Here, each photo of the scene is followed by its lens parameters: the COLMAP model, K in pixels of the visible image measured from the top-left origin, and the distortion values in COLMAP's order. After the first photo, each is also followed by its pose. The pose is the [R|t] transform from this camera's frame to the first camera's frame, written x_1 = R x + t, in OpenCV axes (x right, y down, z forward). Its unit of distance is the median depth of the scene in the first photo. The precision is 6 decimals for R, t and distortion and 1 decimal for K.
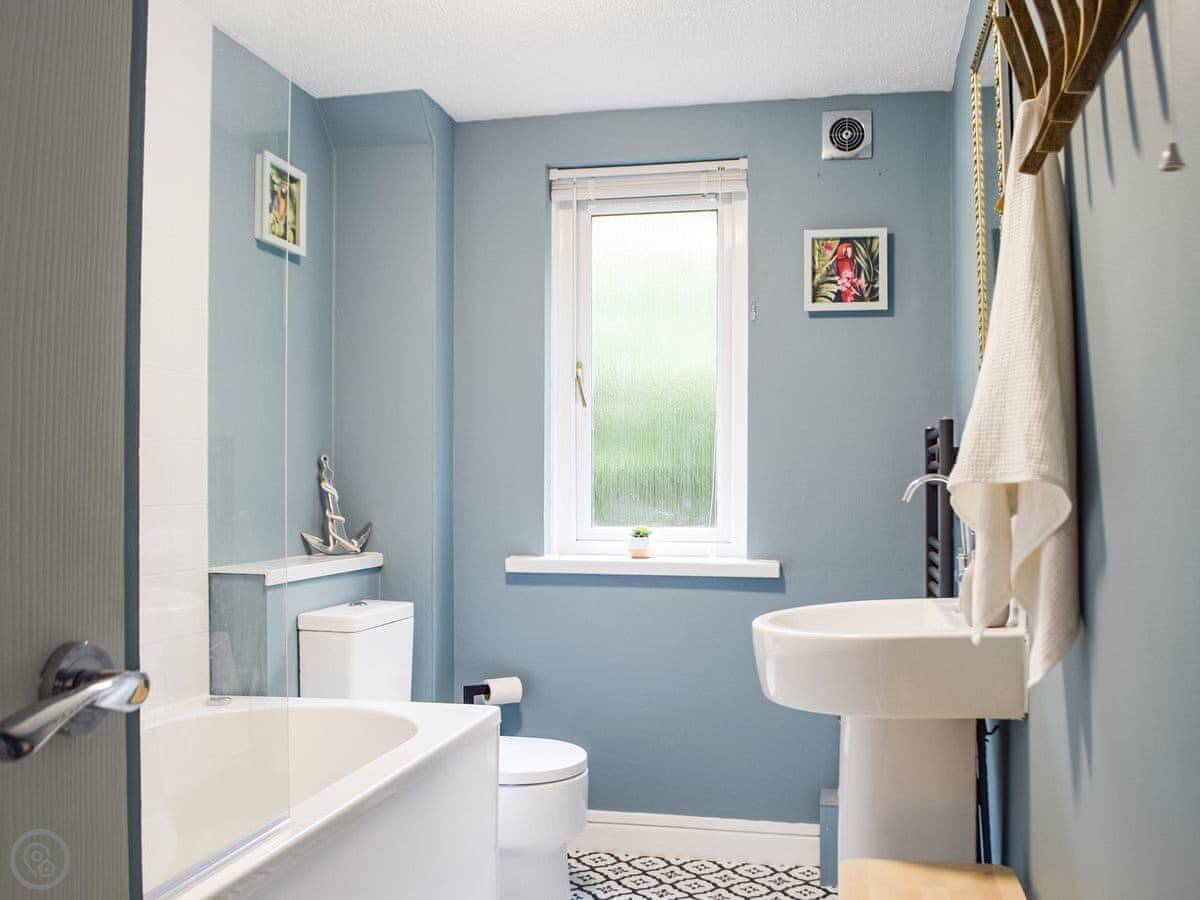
lens RADIAL K [[1107.7, 0, 601.5], [0, 1107.7, 448.5], [0, 0, 1]] dist [-0.076712, 0.000000]
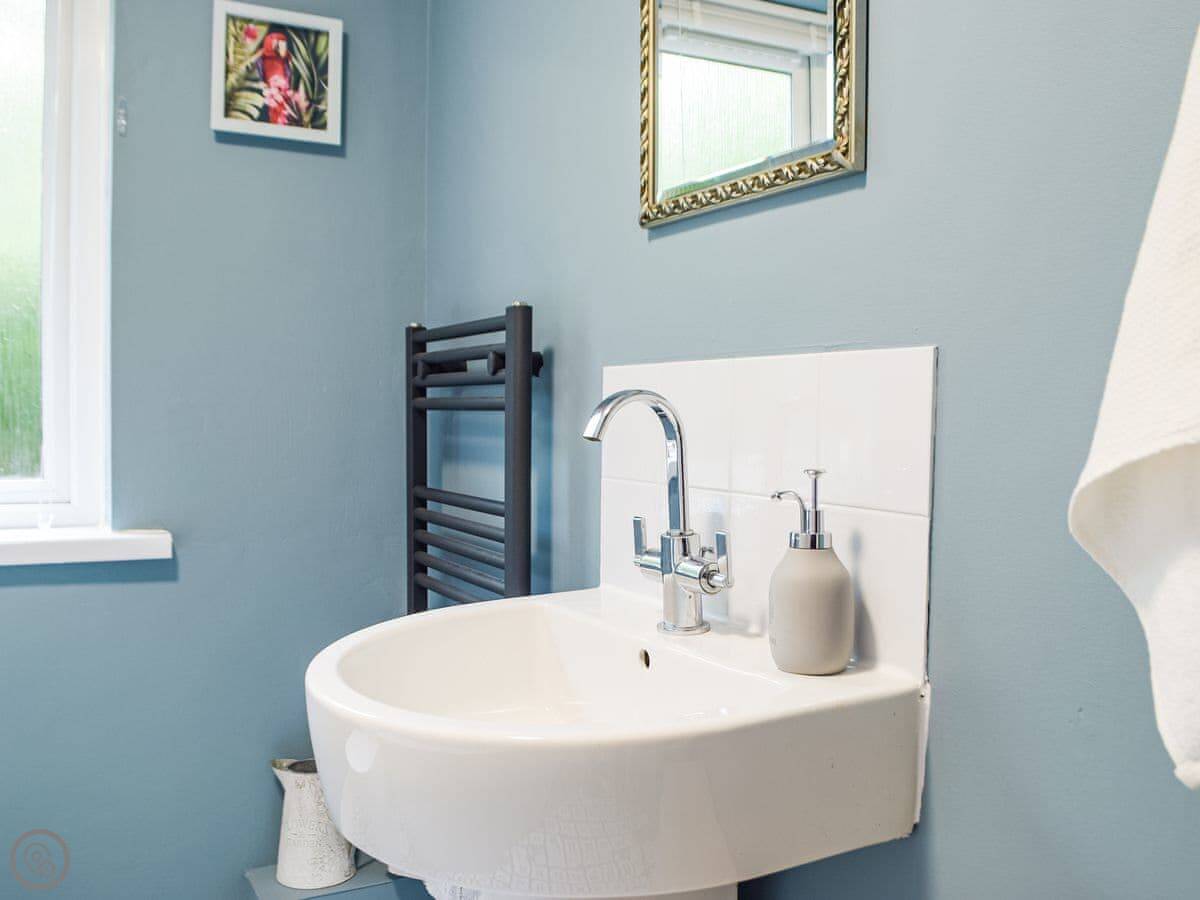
lens RADIAL K [[1107.7, 0, 599.7], [0, 1107.7, 456.6], [0, 0, 1]] dist [-0.076712, 0.000000]
pose [[0.764103, -0.012002, 0.644983, -0.046911], [-0.033577, 0.997732, 0.058344, 0.016793], [-0.644220, -0.066237, 0.761966, 0.379106]]
